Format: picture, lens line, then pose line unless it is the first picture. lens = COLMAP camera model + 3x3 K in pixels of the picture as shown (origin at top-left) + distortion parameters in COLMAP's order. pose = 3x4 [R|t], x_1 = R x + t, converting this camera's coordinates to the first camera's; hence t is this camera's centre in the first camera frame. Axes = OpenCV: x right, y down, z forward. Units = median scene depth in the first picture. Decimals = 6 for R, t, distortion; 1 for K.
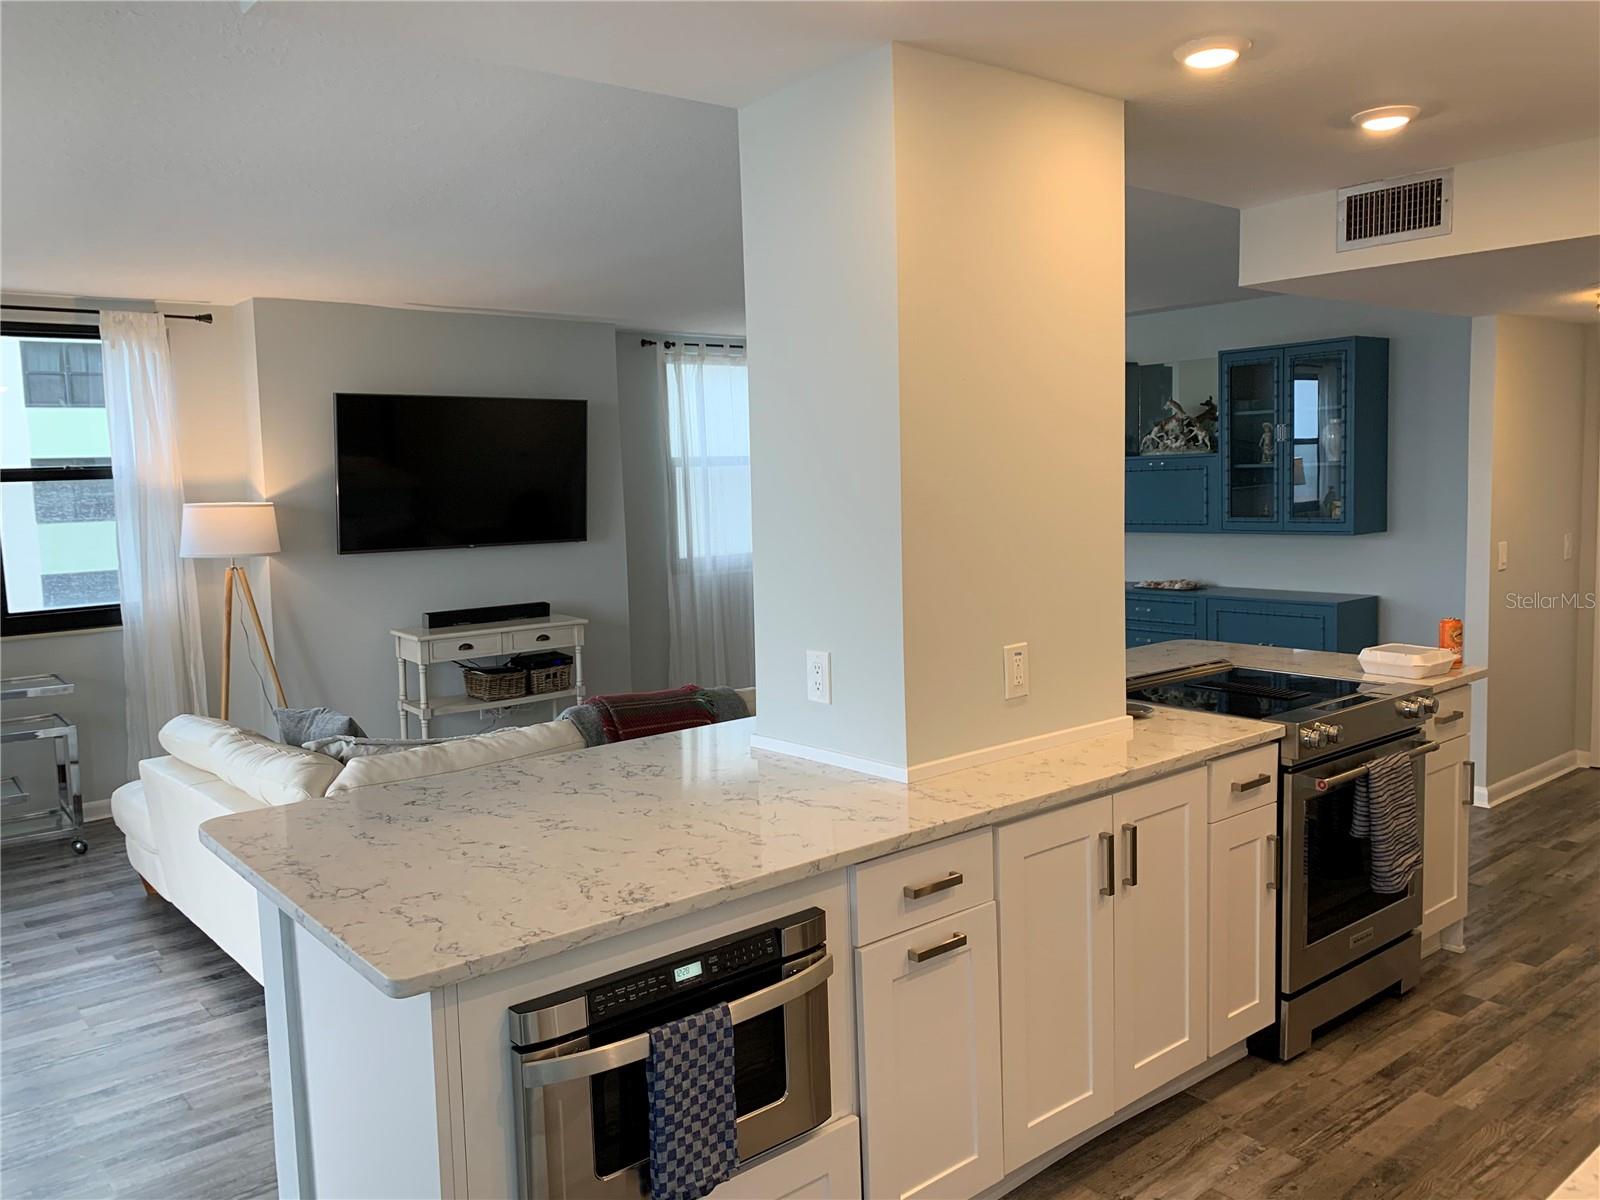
lens RADIAL K [[1213.5, 0, 796.2], [0, 1213.5, 603.1], [0, 0, 1]] dist [0.037146, -0.030700]
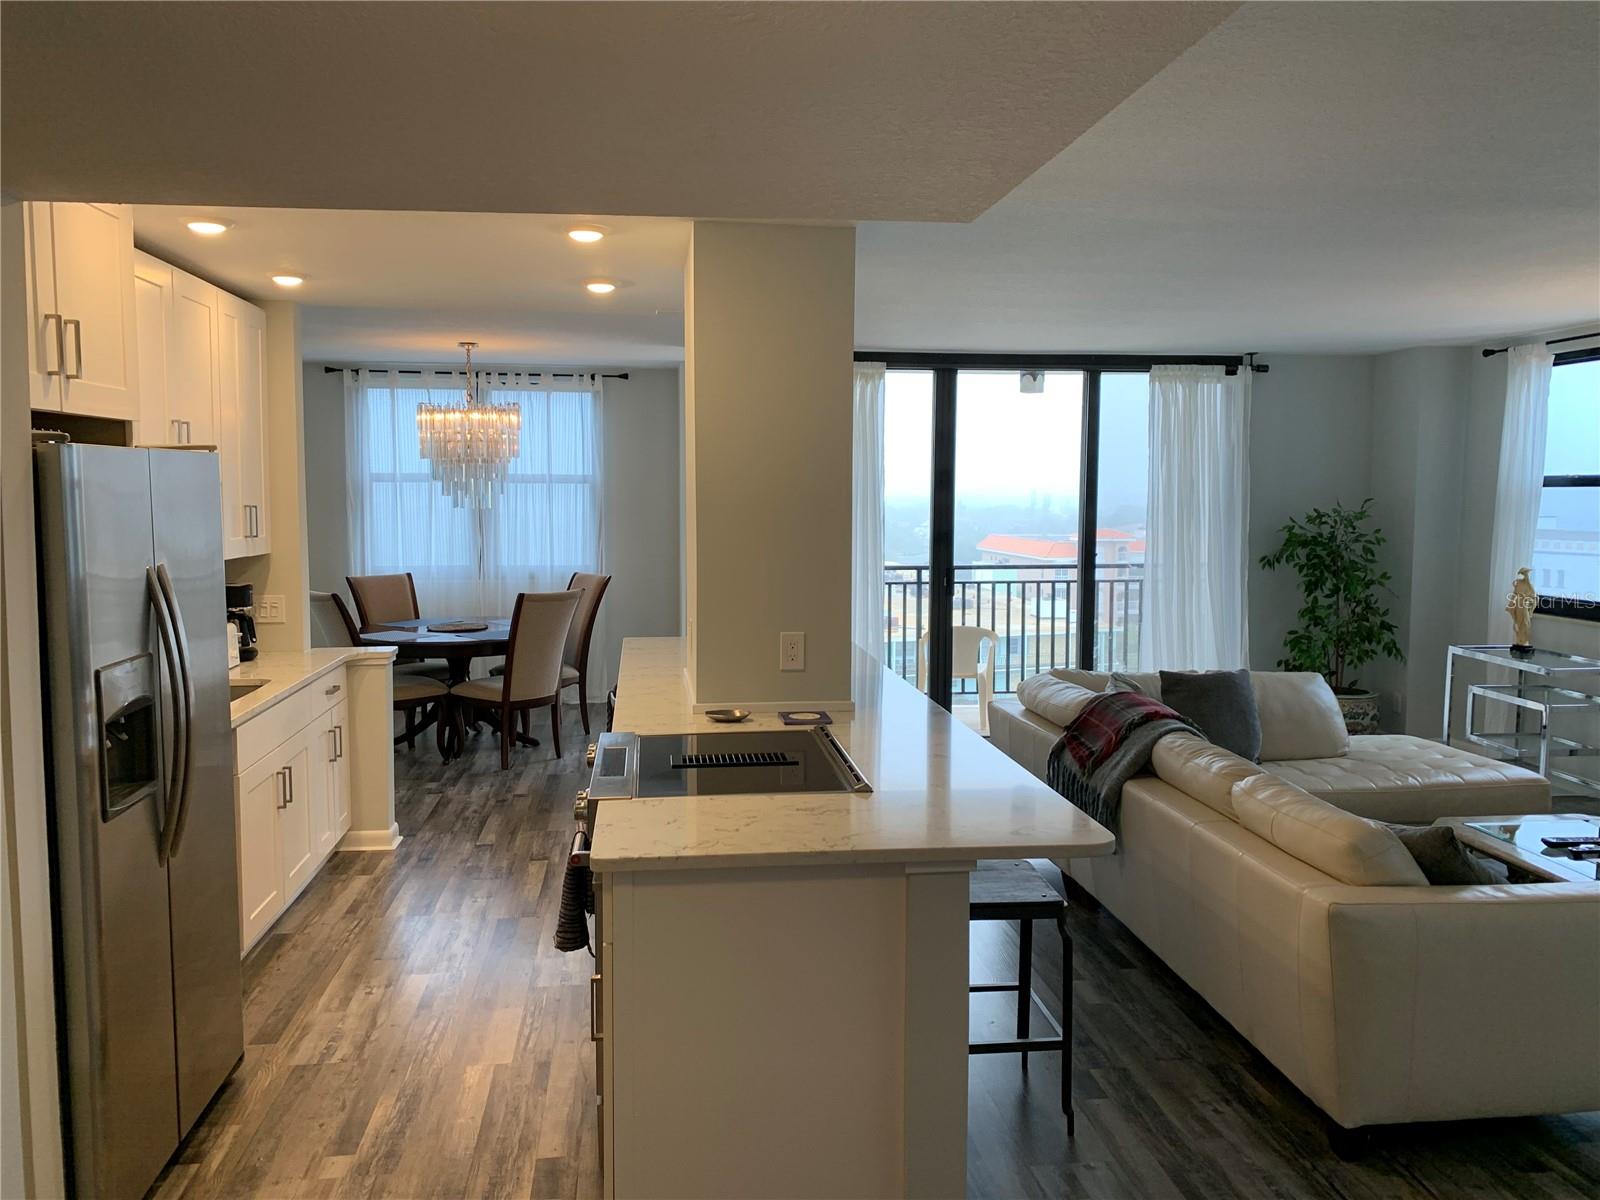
lens RADIAL K [[1222.2, 0, 800.0], [0, 1222.2, 600.0], [0, 0, 1]] dist [0.067767, -0.100274]
pose [[-0.527761, 0.105732, -0.842787, 0.663022], [-0.077000, 0.982181, 0.171438, -0.124673], [0.845896, 0.155373, -0.510215, 0.898576]]
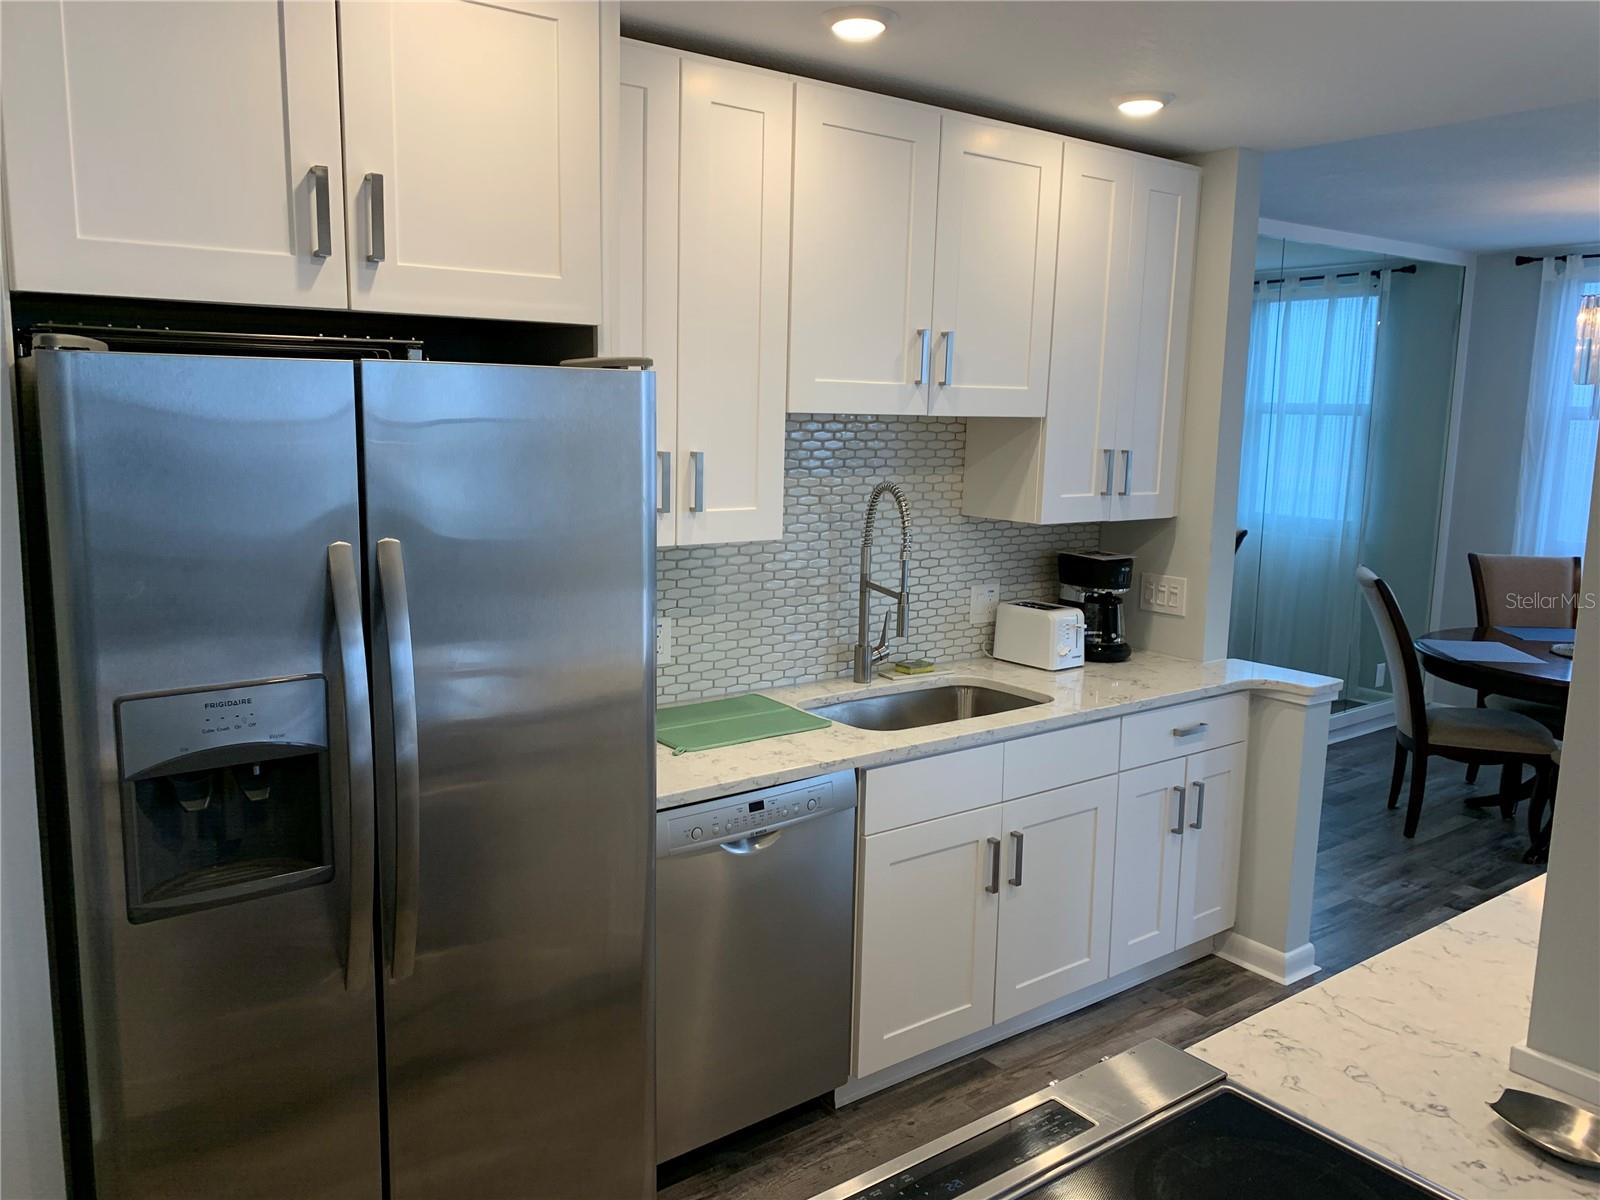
lens RADIAL K [[1226.9, 0, 780.2], [0, 1226.9, 577.7], [0, 0, 1]] dist [0.012213, 0.005759]
pose [[-0.999113, 0.001906, 0.042063, 0.281080], [0.012167, 0.969424, 0.245090, -0.102617], [-0.040309, 0.245385, -0.968587, 0.740463]]
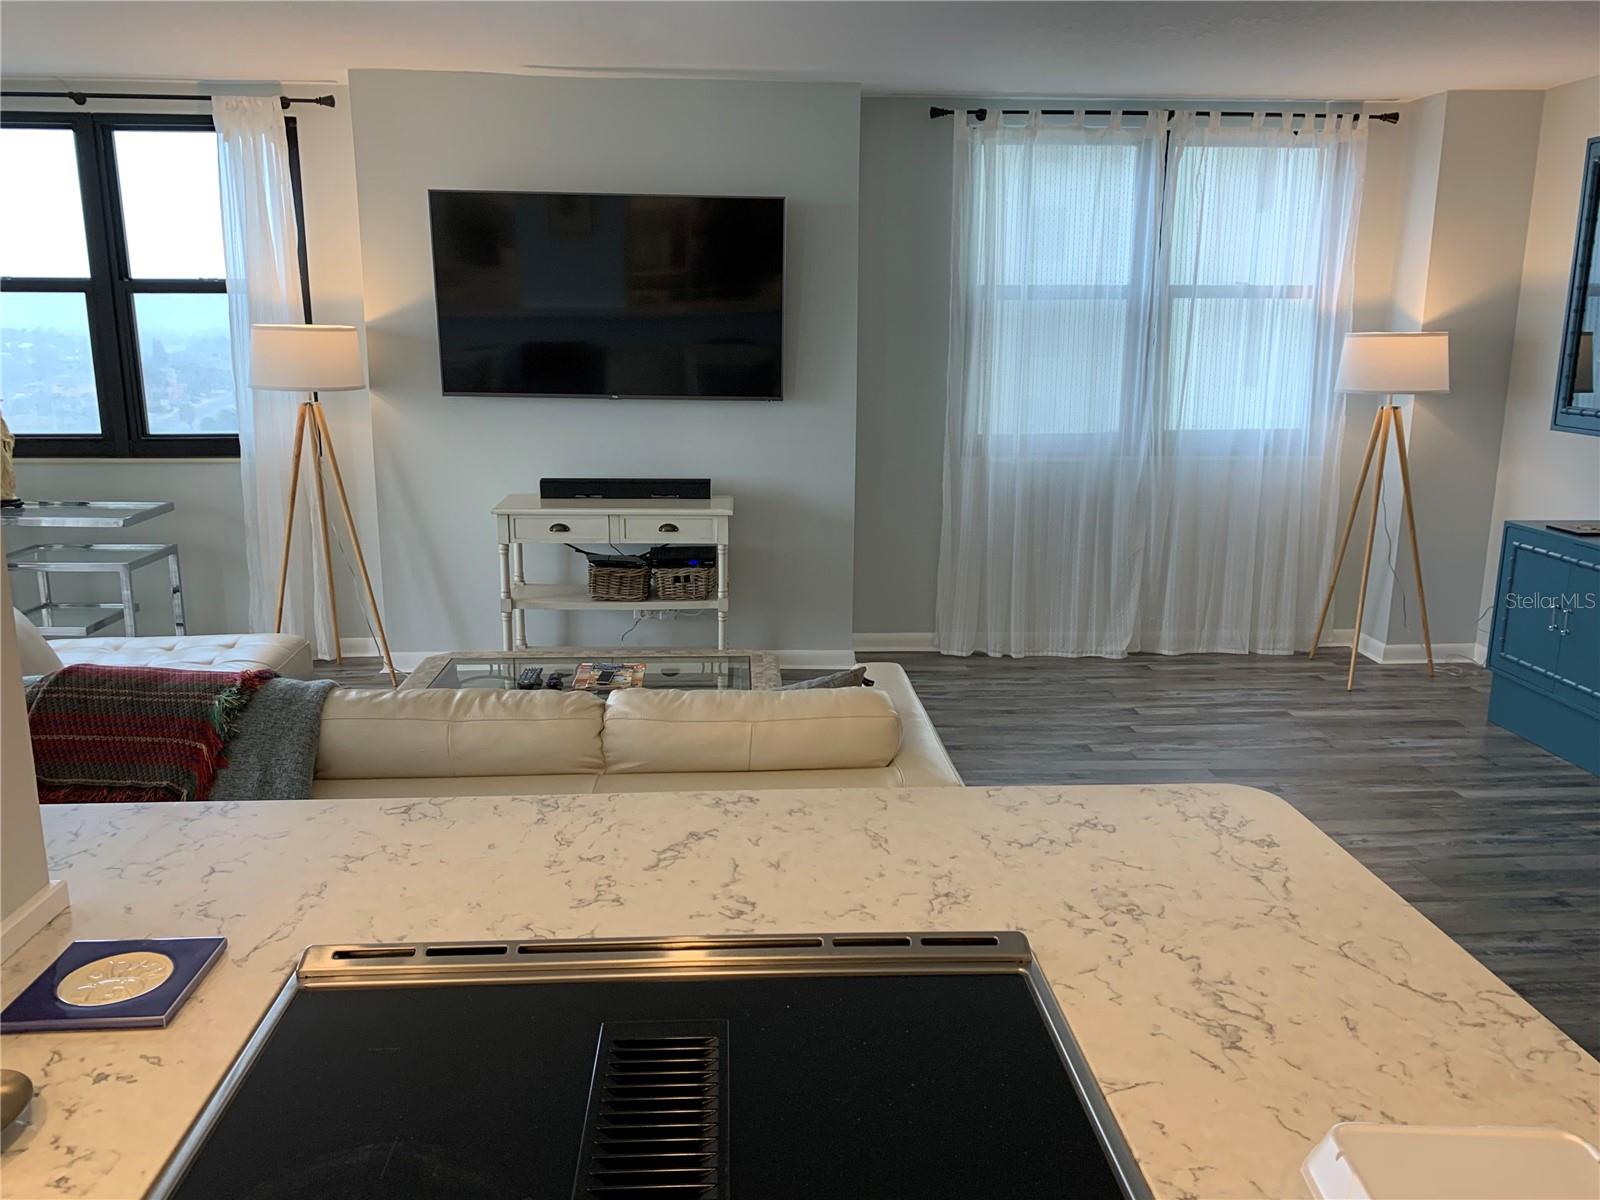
lens RADIAL K [[1213.5, 0, 796.2], [0, 1213.5, 603.1], [0, 0, 1]] dist [0.037146, -0.030700]
pose [[0.809276, 0.163361, -0.564257, 0.318312], [-0.091812, 0.983924, 0.153181, -0.052949], [0.580210, -0.072160, 0.811264, 0.493572]]
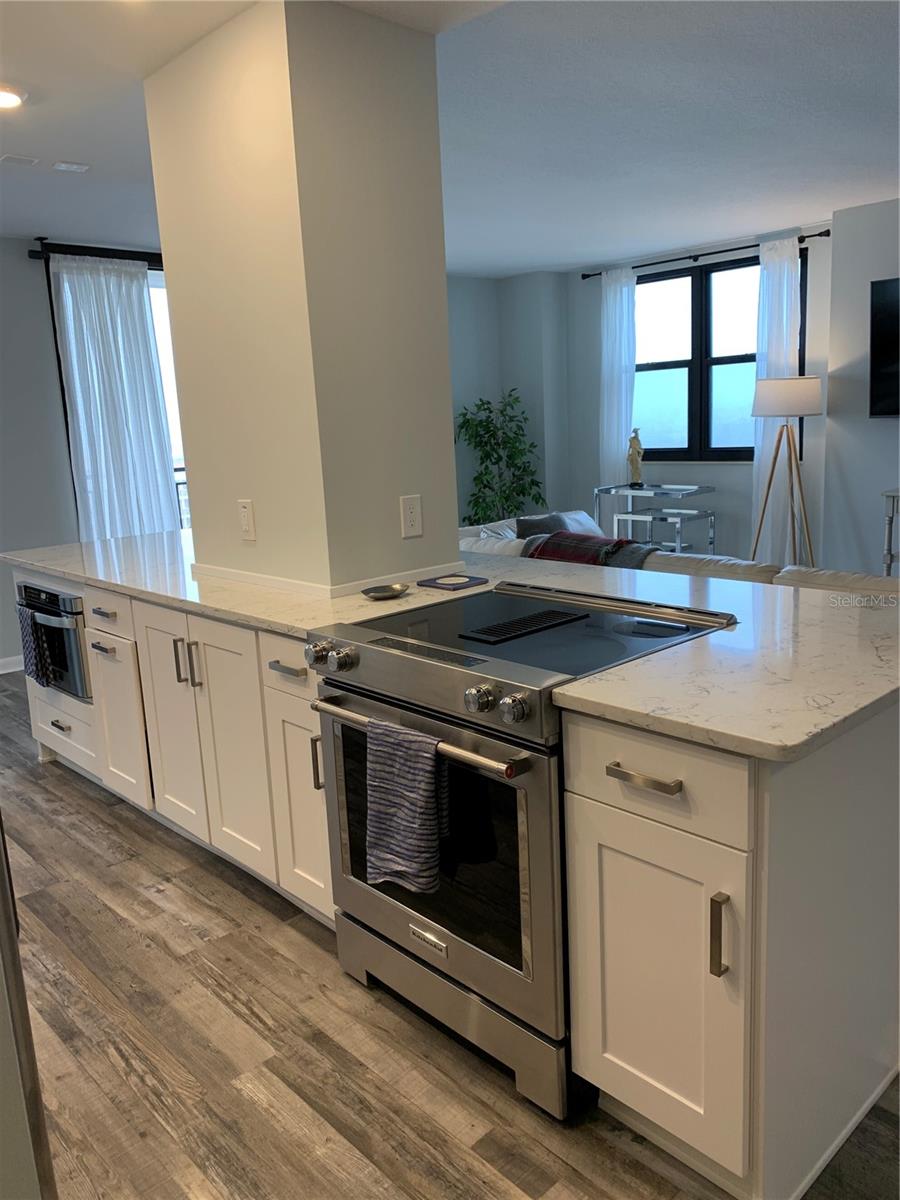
lens RADIAL K [[916.6, 0, 456.8], [0, 916.6, 604.7], [0, 0, 1]] dist [0.067767, -0.100274]
pose [[0.072850, 0.230898, -0.970247, 0.571009], [-0.060387, 0.972068, 0.226797, -0.045956], [0.995513, 0.042068, 0.084758, 0.546006]]
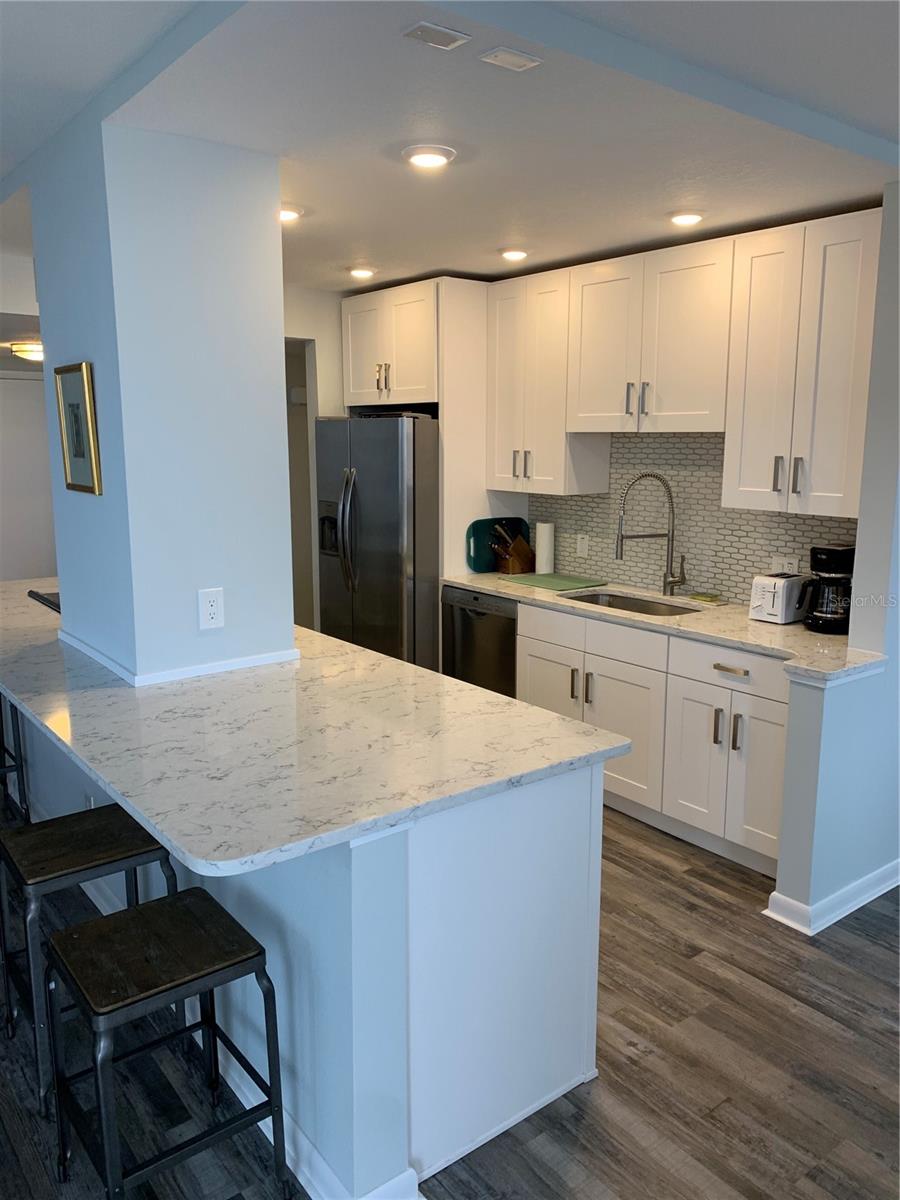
lens RADIAL K [[910.1, 0, 459.3], [0, 910.1, 611.1], [0, 0, 1]] dist [0.037146, -0.030700]
pose [[0.023125, -0.160297, 0.986798, -0.446560], [0.103645, 0.982128, 0.157109, -0.029826], [-0.994345, 0.098644, 0.039326, 0.327241]]
